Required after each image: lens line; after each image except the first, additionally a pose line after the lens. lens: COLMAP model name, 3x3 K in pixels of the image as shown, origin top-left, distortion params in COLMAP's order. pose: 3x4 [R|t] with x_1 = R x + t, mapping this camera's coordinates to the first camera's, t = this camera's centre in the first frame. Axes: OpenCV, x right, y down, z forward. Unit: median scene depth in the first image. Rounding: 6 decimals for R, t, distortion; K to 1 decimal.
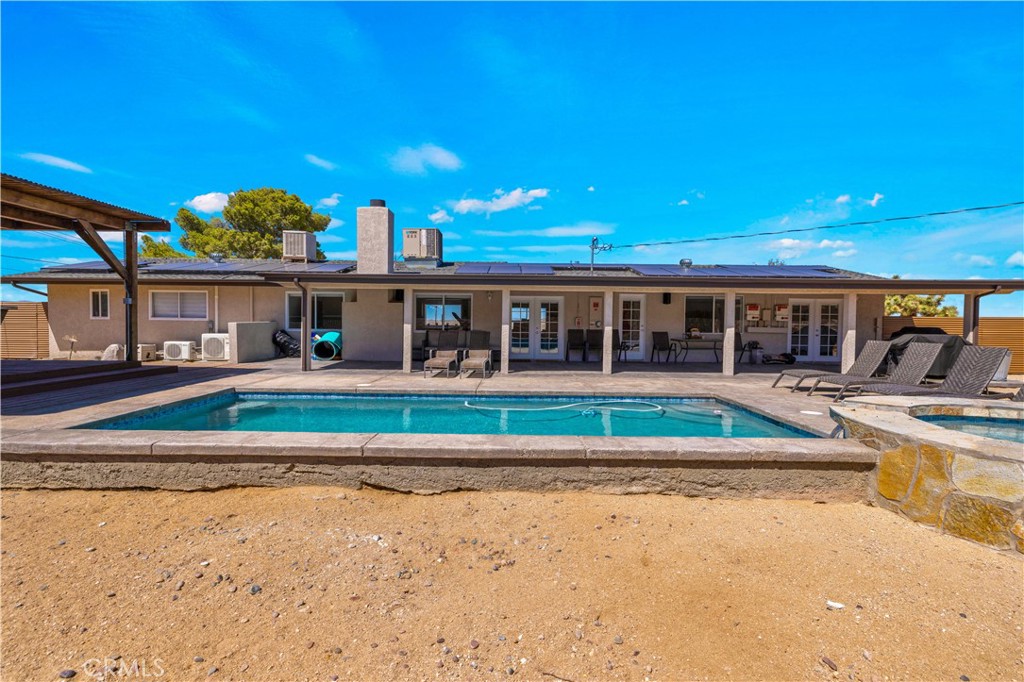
lens RADIAL K [[427.6, 0, 538.0], [0, 427.6, 336.9], [0, 0, 1]] dist [0.000828, 0.000195]
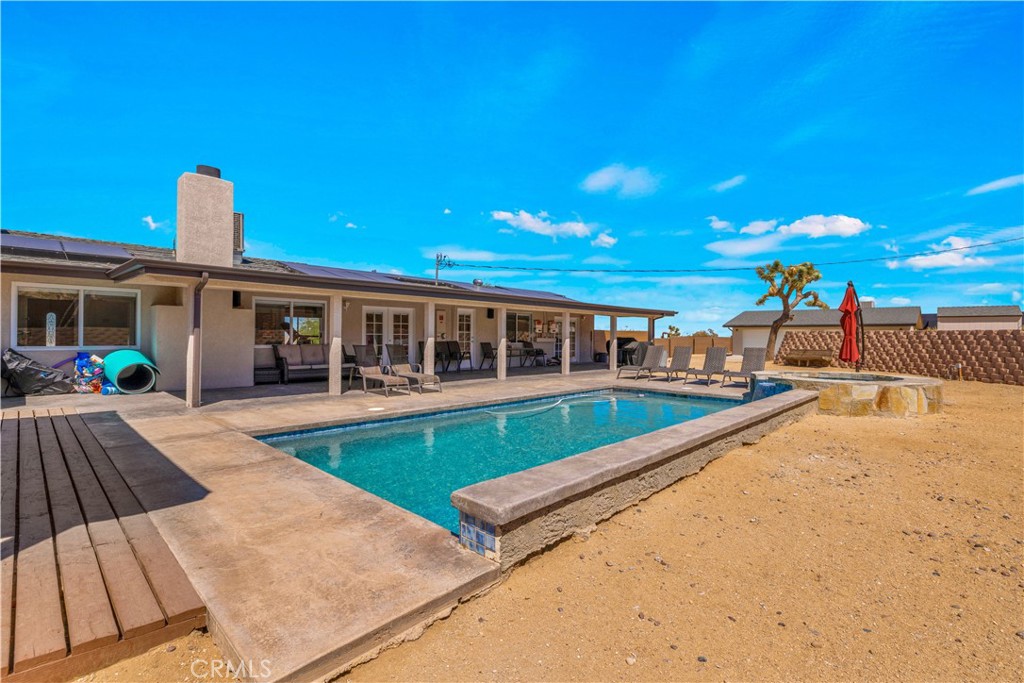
lens RADIAL K [[427.6, 0, 538.0], [0, 427.6, 337.4], [0, 0, 1]] dist [0.000828, 0.000195]
pose [[0.714060, -0.007093, 0.700049, -0.567325], [0.023496, 0.999628, -0.013837, -0.008792], [-0.699690, 0.026329, 0.713961, 0.114742]]
